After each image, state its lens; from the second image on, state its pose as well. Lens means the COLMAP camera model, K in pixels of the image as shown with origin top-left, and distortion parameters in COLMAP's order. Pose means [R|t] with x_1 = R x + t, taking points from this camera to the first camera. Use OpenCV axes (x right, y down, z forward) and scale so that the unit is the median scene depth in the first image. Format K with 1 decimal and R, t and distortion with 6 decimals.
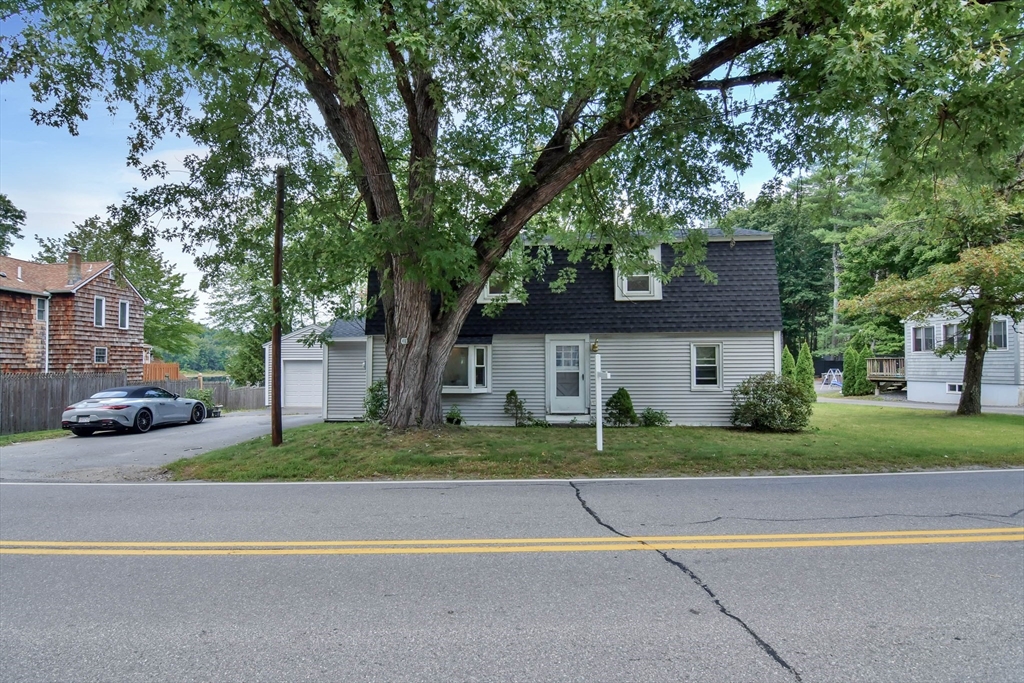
lens RADIAL K [[526.5, 0, 511.3], [0, 526.5, 342.8], [0, 0, 1]] dist [0.005159, -0.001509]
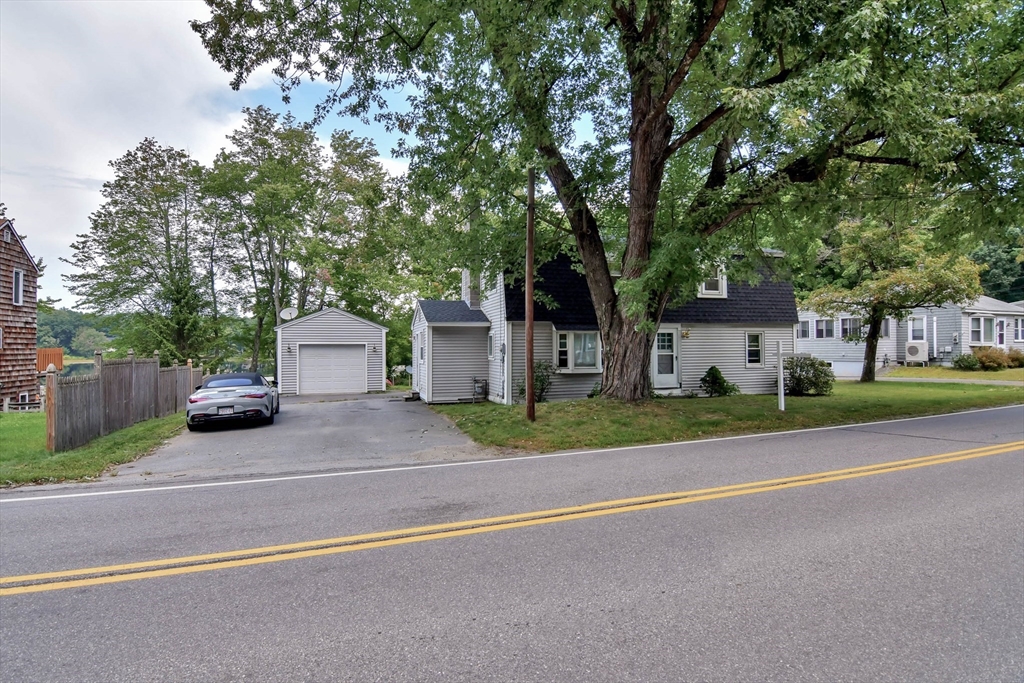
lens RADIAL K [[526.5, 0, 514.2], [0, 526.5, 340.0], [0, 0, 1]] dist [0.005159, -0.001509]
pose [[0.933489, 0.001609, 0.358603, -0.664478], [-0.011638, 0.999599, 0.025811, -0.005600], [-0.358418, -0.028267, 0.933133, -0.022729]]
